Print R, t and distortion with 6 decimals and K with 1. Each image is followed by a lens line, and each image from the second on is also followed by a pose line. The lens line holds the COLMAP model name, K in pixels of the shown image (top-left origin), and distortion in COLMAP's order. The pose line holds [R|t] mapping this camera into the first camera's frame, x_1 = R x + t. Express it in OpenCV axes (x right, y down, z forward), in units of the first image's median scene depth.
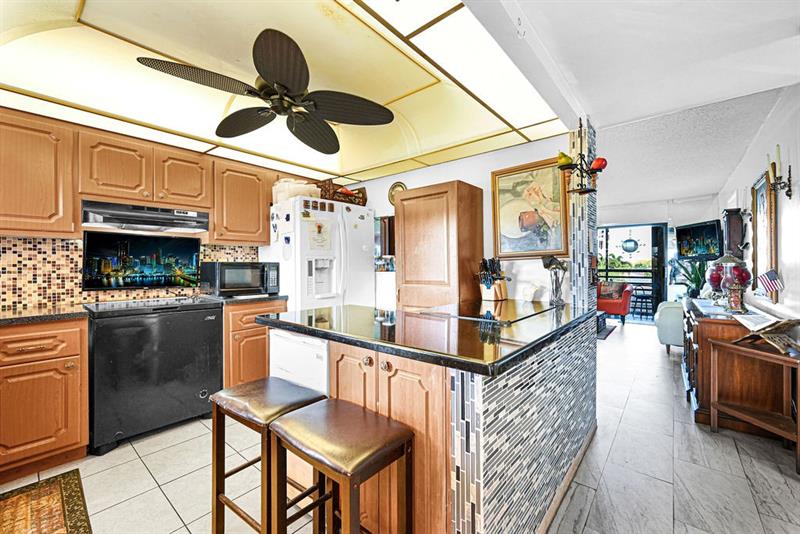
lens RADIAL K [[325.9, 0, 400.6], [0, 325.9, 265.4], [0, 0, 1]] dist [-0.000206, -0.000559]
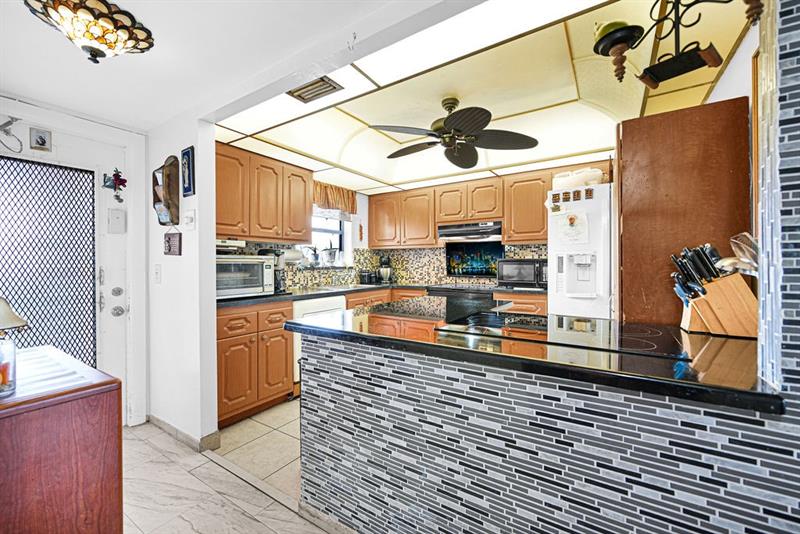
lens RADIAL K [[325.9, 0, 401.1], [0, 325.9, 265.1], [0, 0, 1]] dist [-0.000206, -0.000559]
pose [[0.118362, 0.008691, -0.992933, 0.741547], [0.002417, 0.999956, 0.009041, 0.001174], [0.992968, -0.003470, 0.118336, 0.520140]]
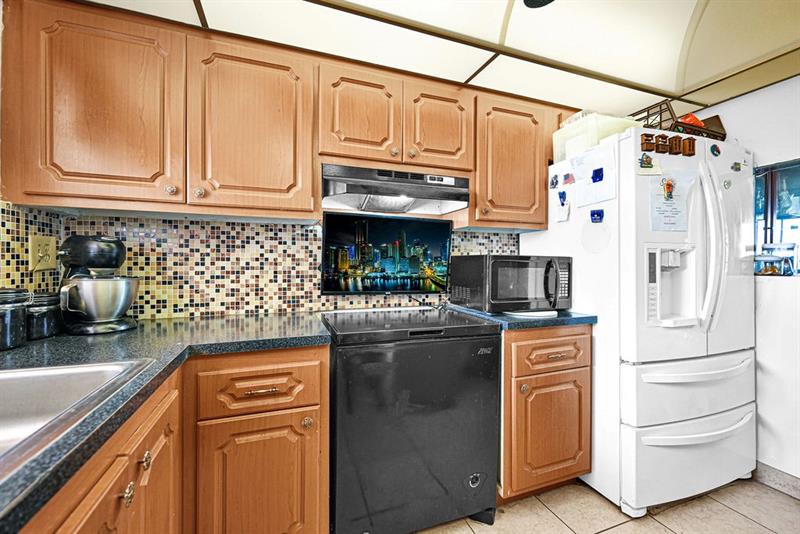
lens RADIAL K [[325.9, 0, 399.4], [0, 325.9, 264.7], [0, 0, 1]] dist [-0.000206, -0.000559]
pose [[0.865390, 0.008695, -0.501023, -0.442453], [-0.007972, 0.999962, 0.003586, 0.006372], [0.501035, 0.000891, 0.865427, 0.438446]]
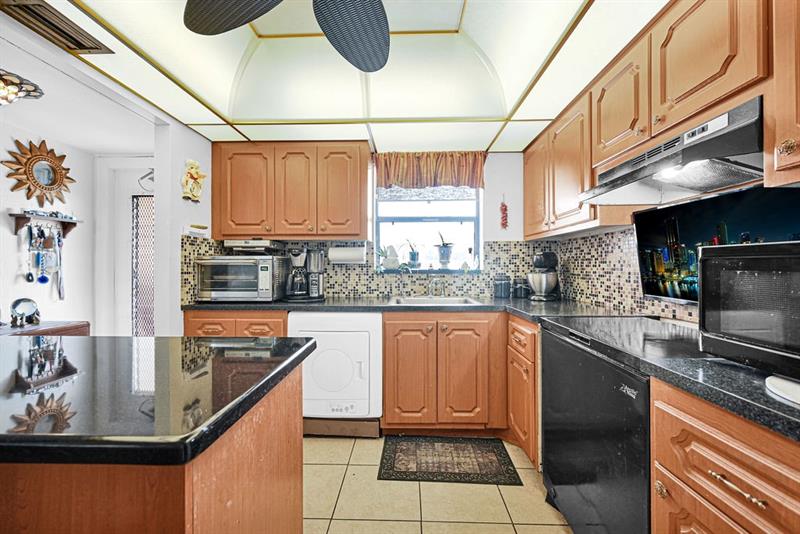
lens RADIAL K [[325.9, 0, 400.3], [0, 325.9, 264.9], [0, 0, 1]] dist [-0.000206, -0.000559]
pose [[-0.785082, 0.001644, -0.619389, -0.125269], [0.002697, 0.999996, -0.000765, 0.006920], [0.619386, -0.002271, -0.785083, 1.185149]]
